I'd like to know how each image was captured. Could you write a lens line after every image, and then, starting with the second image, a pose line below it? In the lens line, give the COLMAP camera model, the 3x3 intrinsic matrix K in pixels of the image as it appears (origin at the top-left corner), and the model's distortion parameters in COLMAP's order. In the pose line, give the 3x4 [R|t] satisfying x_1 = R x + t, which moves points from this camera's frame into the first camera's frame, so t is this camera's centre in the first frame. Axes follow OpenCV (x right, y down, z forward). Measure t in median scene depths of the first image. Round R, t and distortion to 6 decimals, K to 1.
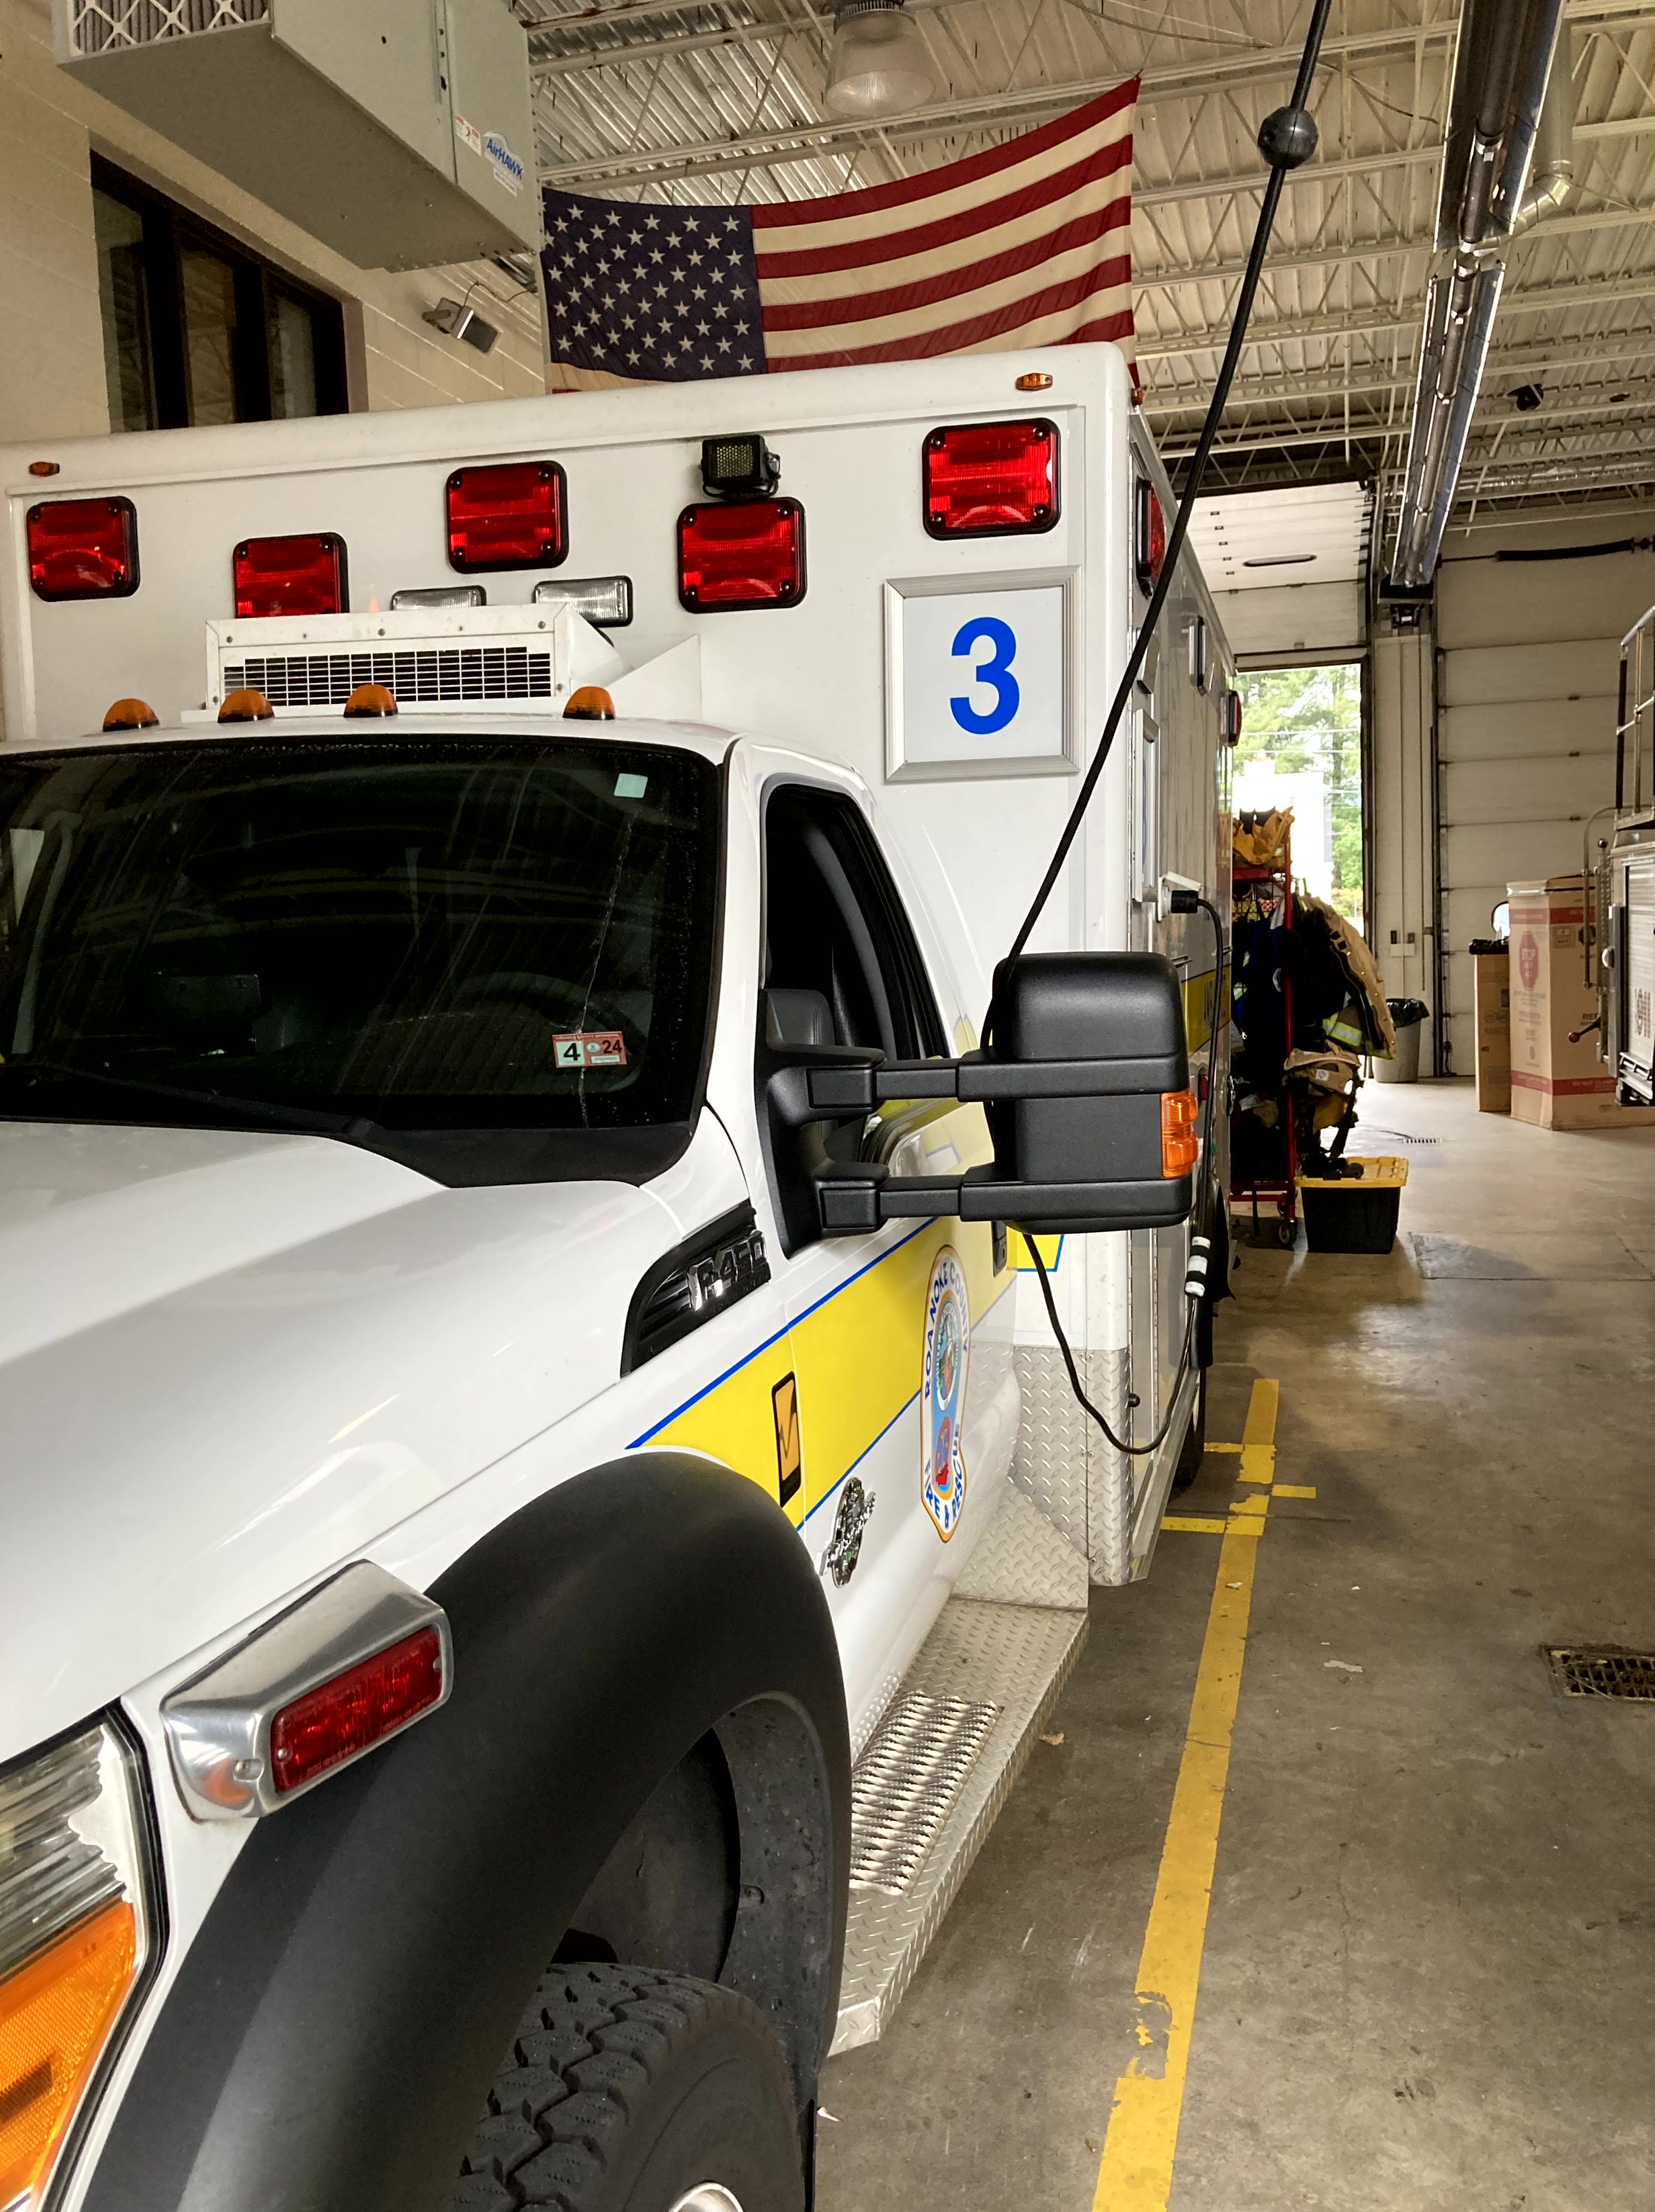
lens RADIAL K [[1778.8, 0, 827.5], [0, 1778.8, 1106.0], [0, 0, 1]] dist [0.004024, -0.004483]
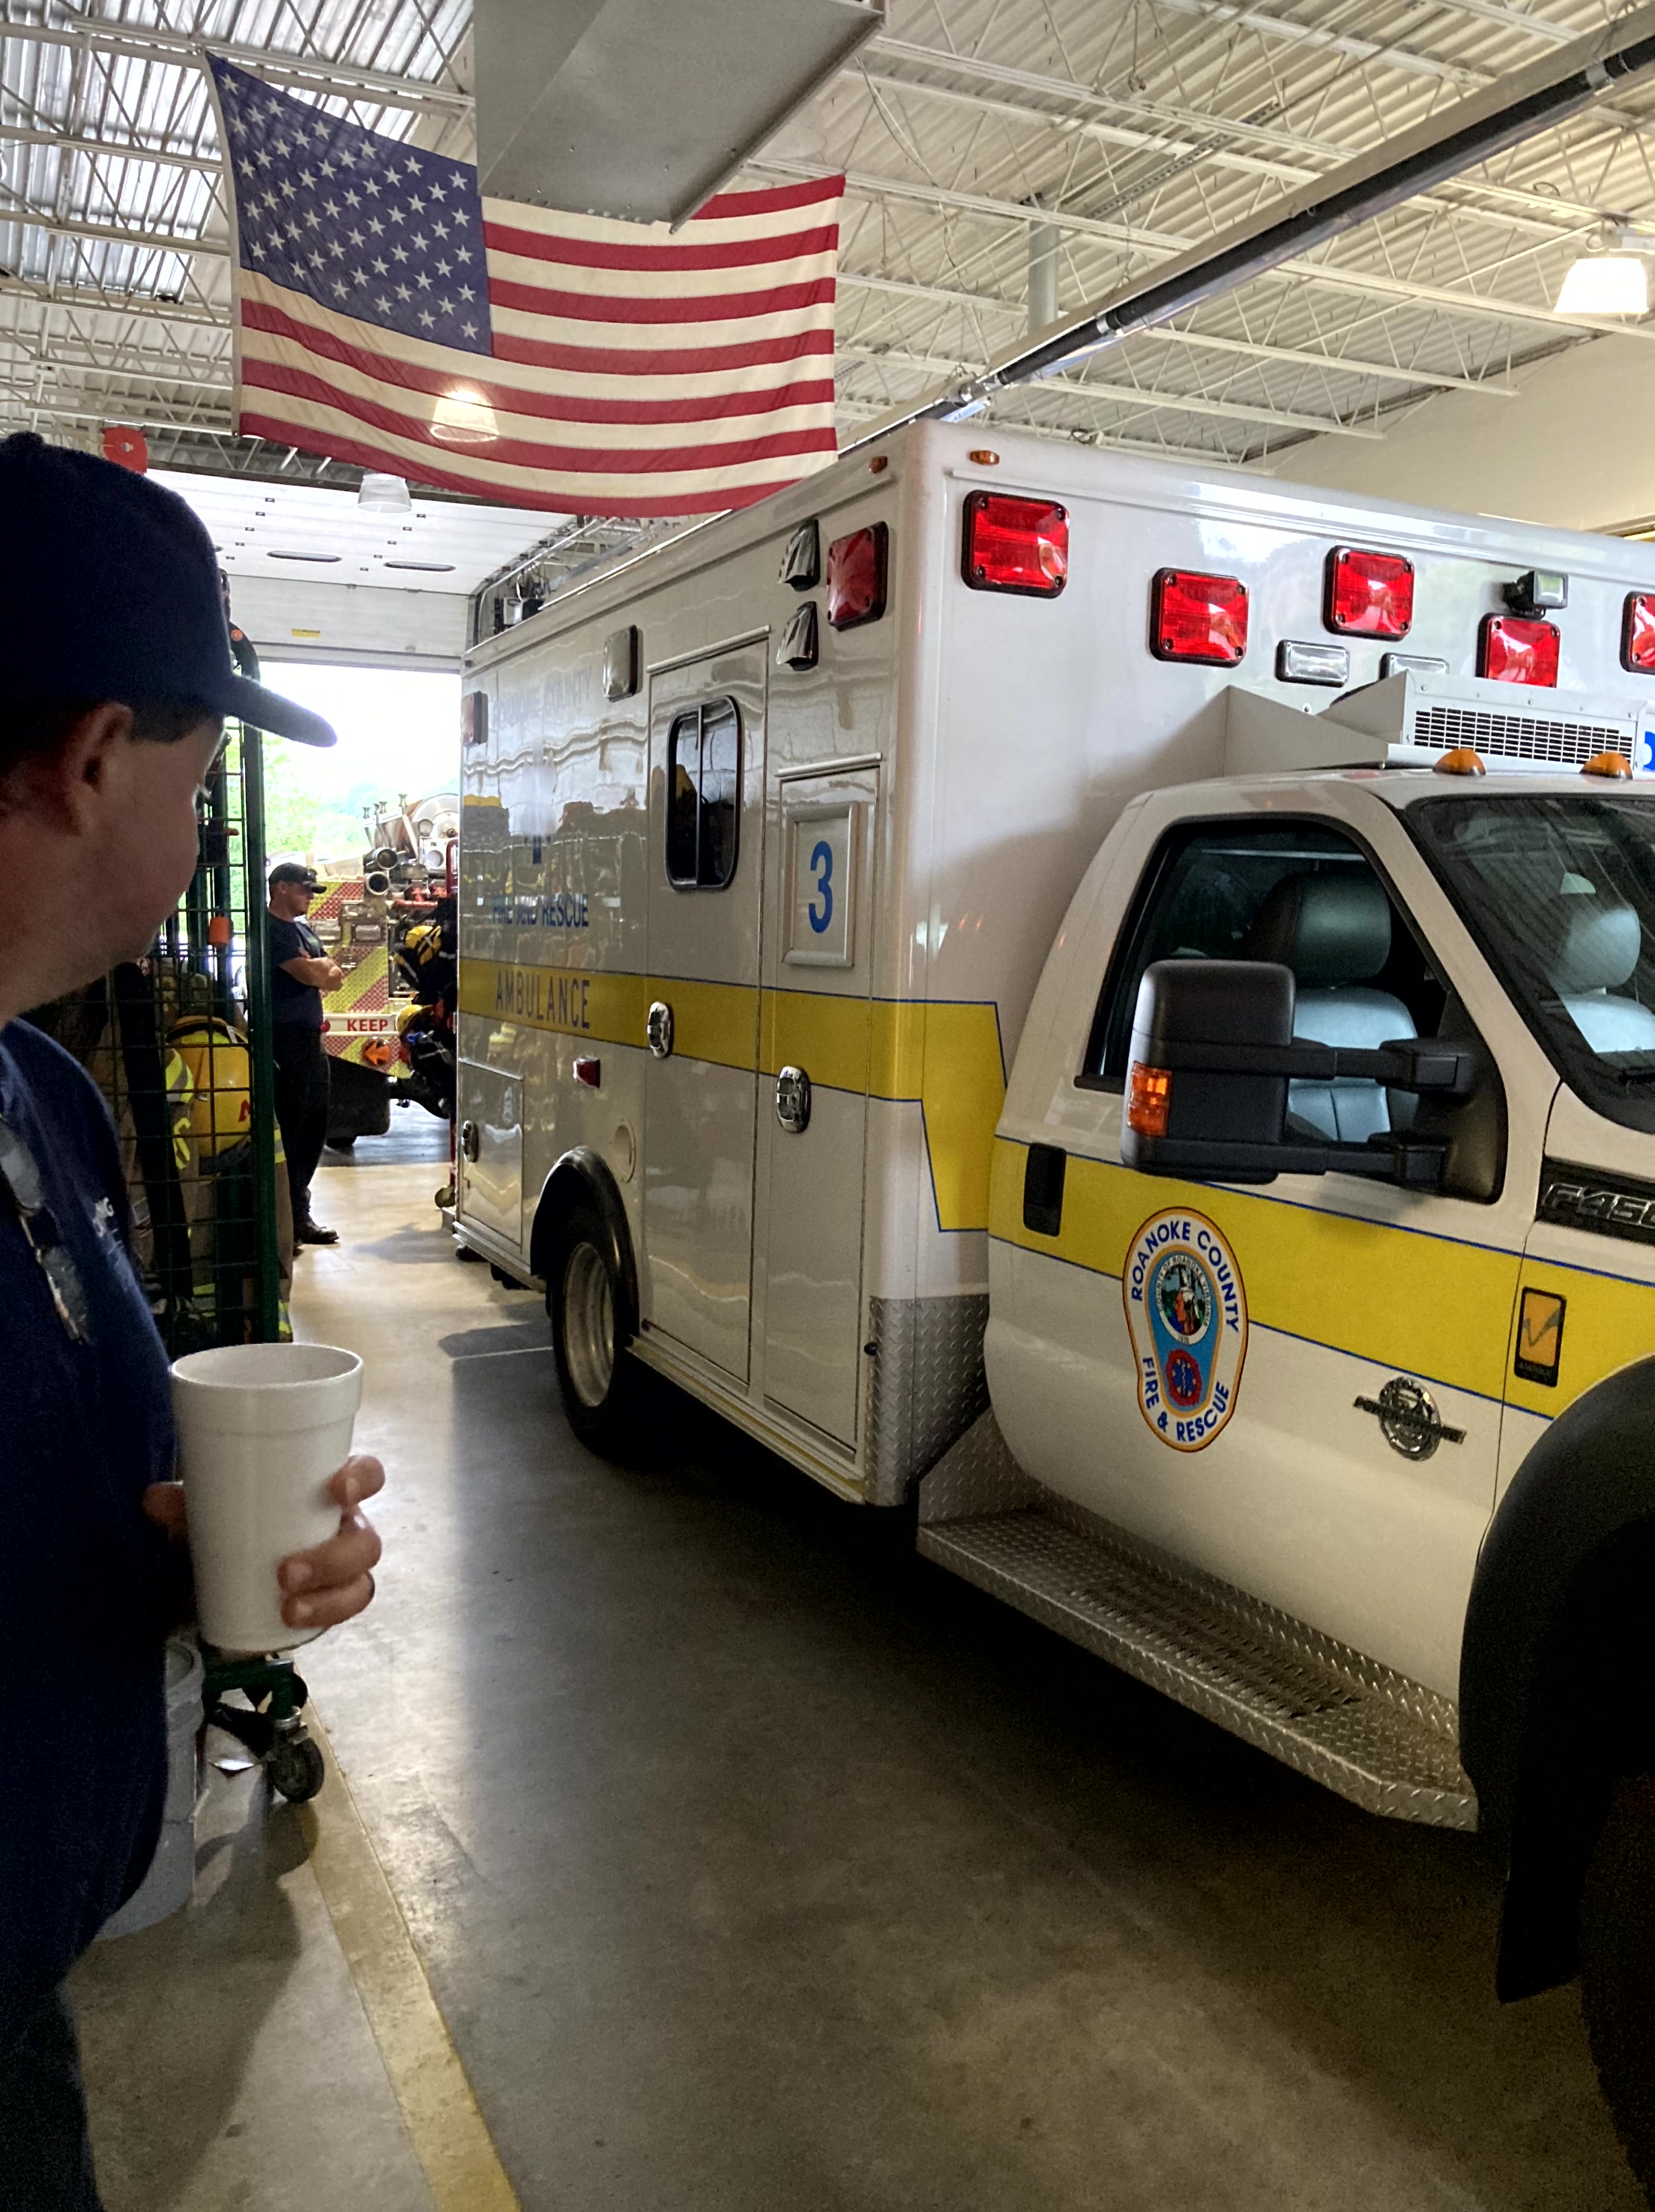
lens RADIAL K [[1788.4, 0, 827.5], [0, 1788.4, 1106.0], [0, 0, 1]] dist [0.004264, 0.009379]
pose [[0.703901, -0.064072, 0.707402, -0.672923], [0.059737, 0.997735, 0.030928, -0.025534], [-0.707781, 0.020488, 0.706134, 0.218049]]
